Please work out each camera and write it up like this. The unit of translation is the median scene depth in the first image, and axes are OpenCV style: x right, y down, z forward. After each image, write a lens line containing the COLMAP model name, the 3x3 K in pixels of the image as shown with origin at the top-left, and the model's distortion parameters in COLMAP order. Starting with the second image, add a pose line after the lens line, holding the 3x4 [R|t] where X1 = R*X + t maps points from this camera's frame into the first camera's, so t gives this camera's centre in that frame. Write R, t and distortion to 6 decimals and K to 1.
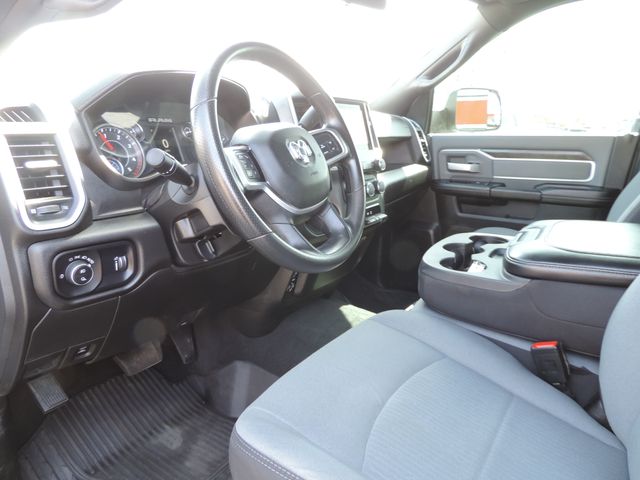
lens RADIAL K [[454.6, 0, 320.0], [0, 454.6, 240.0], [0, 0, 1]] dist [-0.002759, 0.000870]
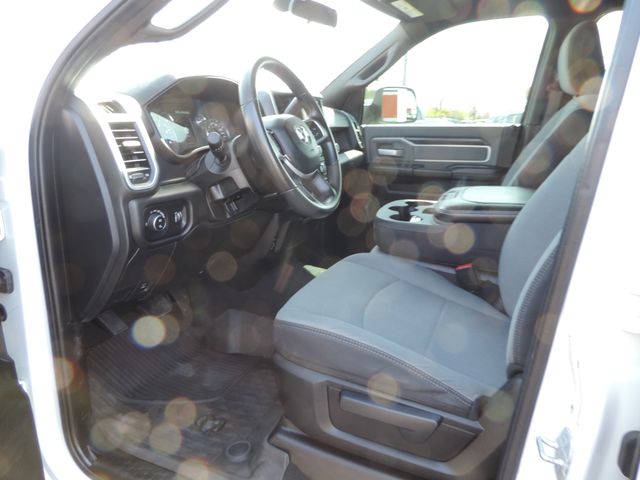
lens RADIAL K [[454.6, 0, 320.0], [0, 454.6, 240.0], [0, 0, 1]] dist [-0.002759, 0.000870]
pose [[0.982469, -0.047592, 0.180247, -0.207589], [0.045136, 0.998824, 0.017709, 0.090011], [-0.180877, -0.009263, 0.983462, -0.334760]]
